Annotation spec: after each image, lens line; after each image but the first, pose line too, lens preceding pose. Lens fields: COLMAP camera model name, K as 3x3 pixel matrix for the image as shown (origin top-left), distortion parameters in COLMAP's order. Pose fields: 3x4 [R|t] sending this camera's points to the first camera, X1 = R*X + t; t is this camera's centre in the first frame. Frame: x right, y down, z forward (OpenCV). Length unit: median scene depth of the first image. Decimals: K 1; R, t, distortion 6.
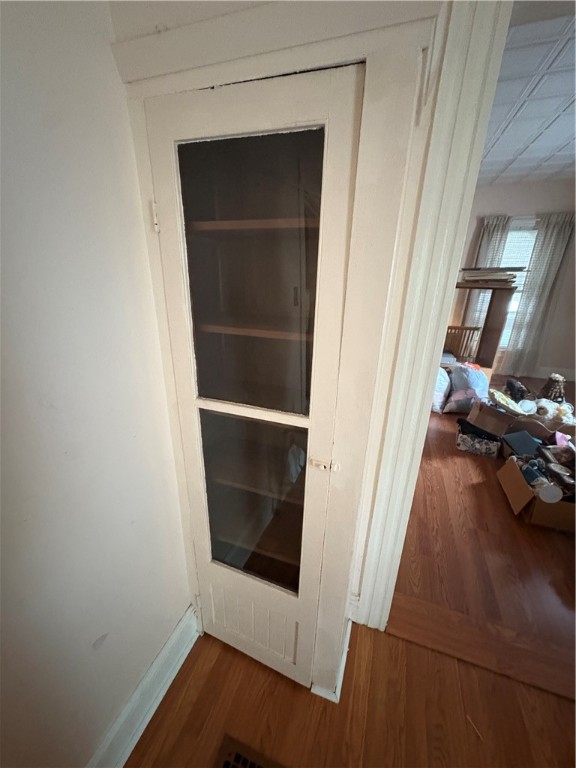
lens RADIAL K [[308.3, 0, 288.7], [0, 308.3, 382.2], [0, 0, 1]] dist [0.003836, 0.000192]
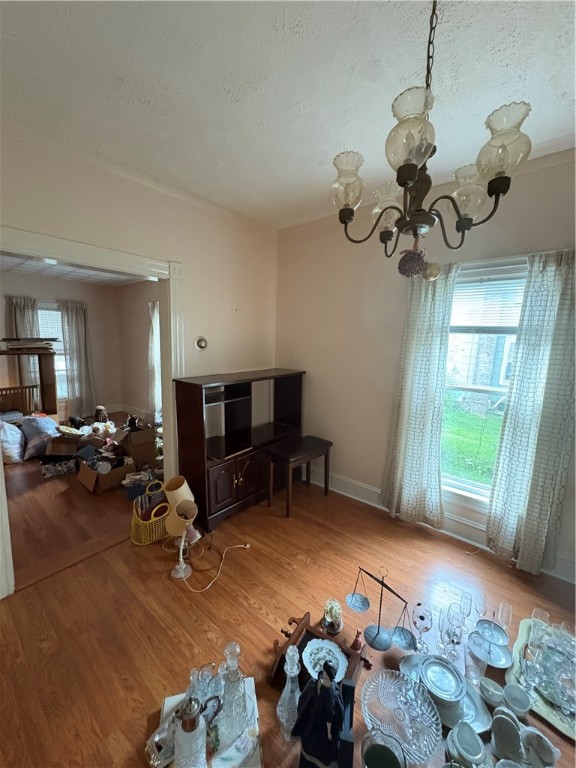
lens RADIAL K [[308.3, 0, 288.1], [0, 308.3, 381.3], [0, 0, 1]] dist [0.003836, 0.000192]
pose [[0.350432, -0.134688, 0.926853, -0.188269], [0.306532, 0.951597, 0.022388, 0.100674], [-0.885006, 0.276265, 0.374756, -0.393467]]
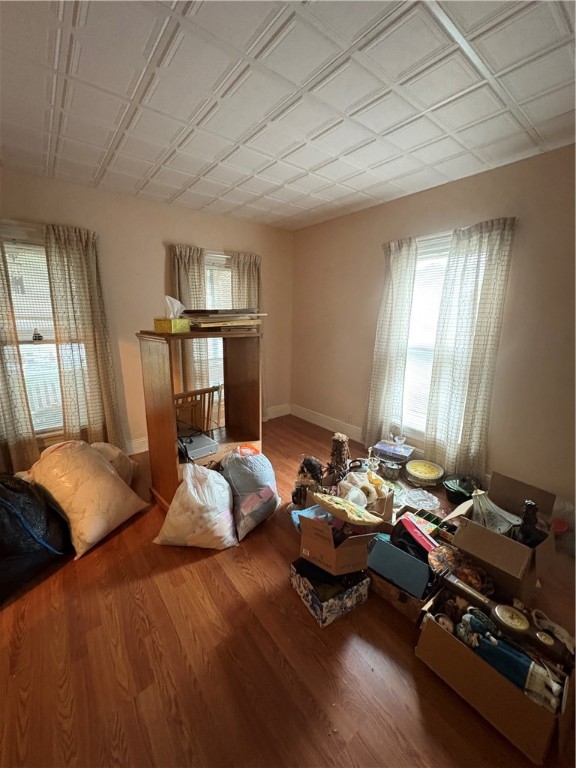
lens RADIAL K [[308.3, 0, 285.7], [0, 308.3, 383.6], [0, 0, 1]] dist [0.003836, 0.000192]
pose [[0.538095, -0.196708, 0.819610, 0.122785], [0.290181, 0.956178, 0.038973, -0.208425], [-0.791359, 0.216864, 0.571595, 0.555815]]
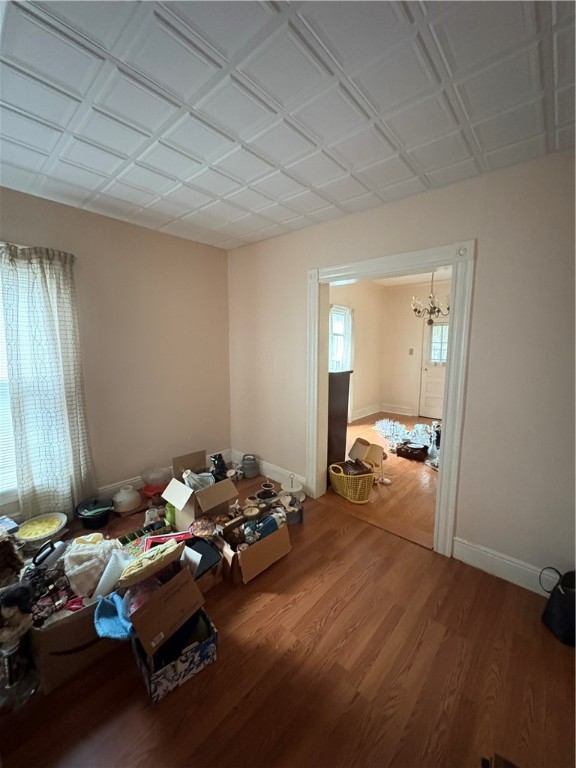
lens RADIAL K [[308.3, 0, 290.6], [0, 308.3, 383.3], [0, 0, 1]] dist [0.003836, 0.000192]
pose [[-0.924489, -0.074066, 0.373943, 0.220430], [0.108728, 0.888965, 0.444881, -0.378210], [-0.365373, 0.451946, -0.813786, 1.012630]]
